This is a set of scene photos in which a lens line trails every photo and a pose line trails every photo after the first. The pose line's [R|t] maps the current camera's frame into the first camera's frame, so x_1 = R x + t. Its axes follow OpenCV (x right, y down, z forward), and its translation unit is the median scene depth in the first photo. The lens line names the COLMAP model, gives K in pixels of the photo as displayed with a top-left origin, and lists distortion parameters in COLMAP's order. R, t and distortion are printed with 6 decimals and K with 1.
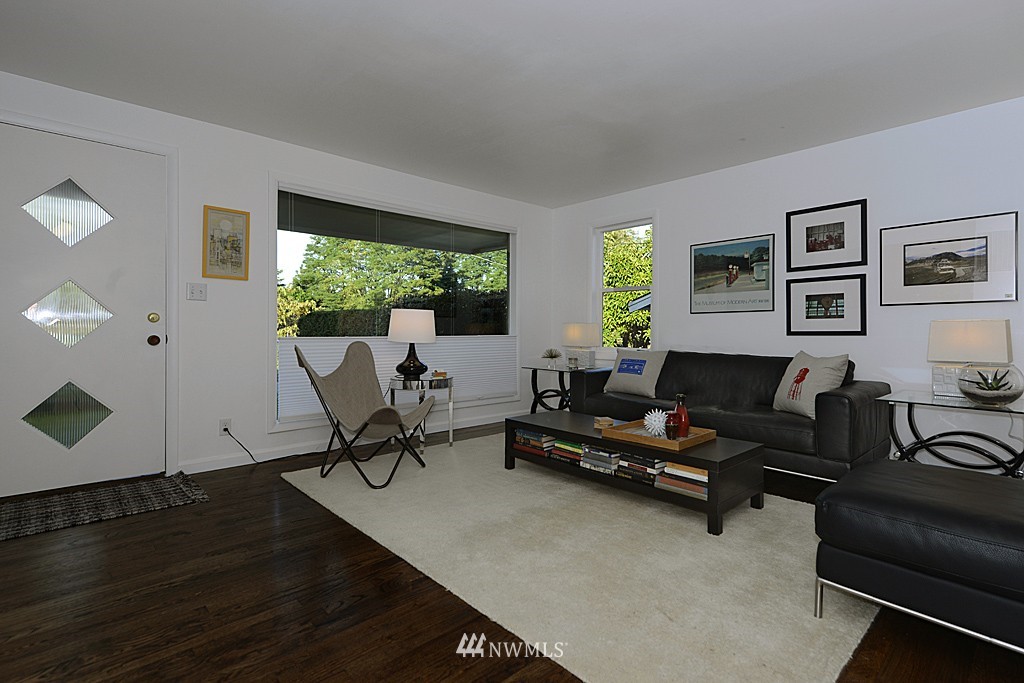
lens RADIAL K [[496.0, 0, 509.7], [0, 496.0, 336.1], [0, 0, 1]] dist [0.014699, 0.000364]
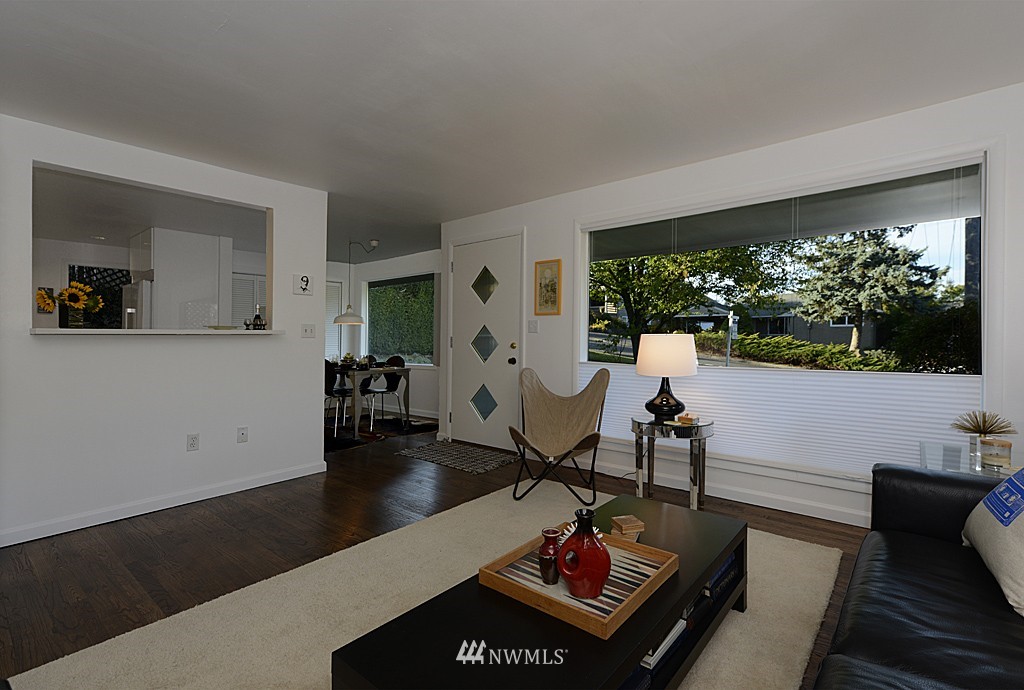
lens RADIAL K [[475.8, 0, 510.9], [0, 475.8, 343.5], [0, 0, 1]] dist [0.001243, 0.000224]
pose [[0.119722, 0.003268, -0.992802, 0.607390], [-0.020572, 0.999788, 0.000810, -0.039680], [0.992594, 0.020326, 0.119764, 0.735402]]
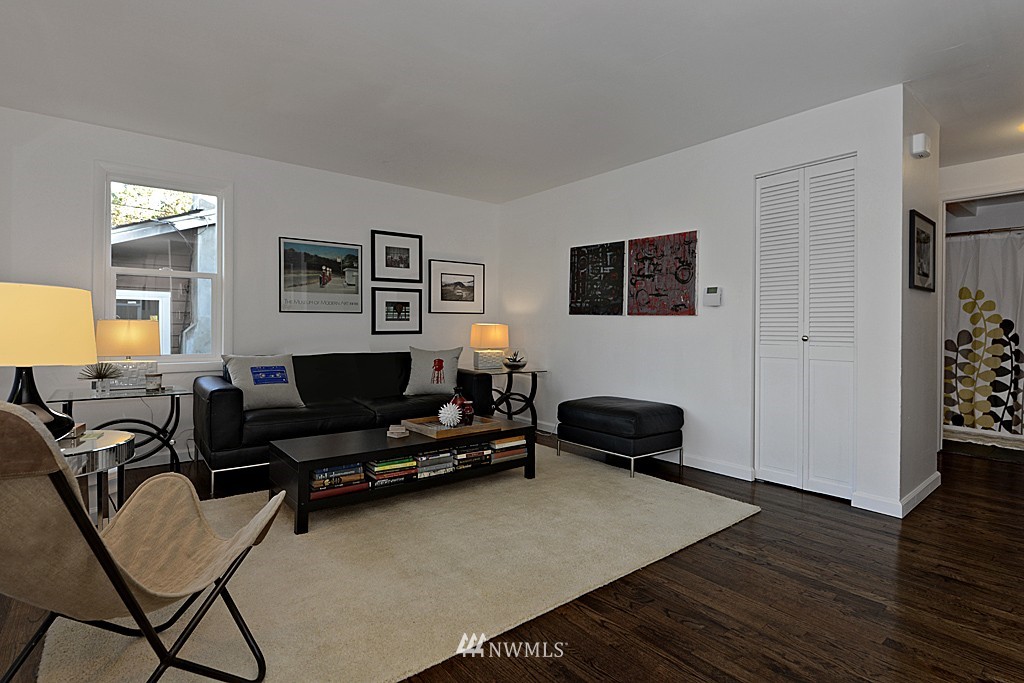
lens RADIAL K [[508.4, 0, 514.4], [0, 508.4, 334.5], [0, 0, 1]] dist [-0.015175, -0.000217]
pose [[0.058713, -0.015892, 0.998148, -0.659095], [0.009435, 0.999837, 0.015364, -0.017489], [-0.998230, 0.008516, 0.058853, 0.632517]]
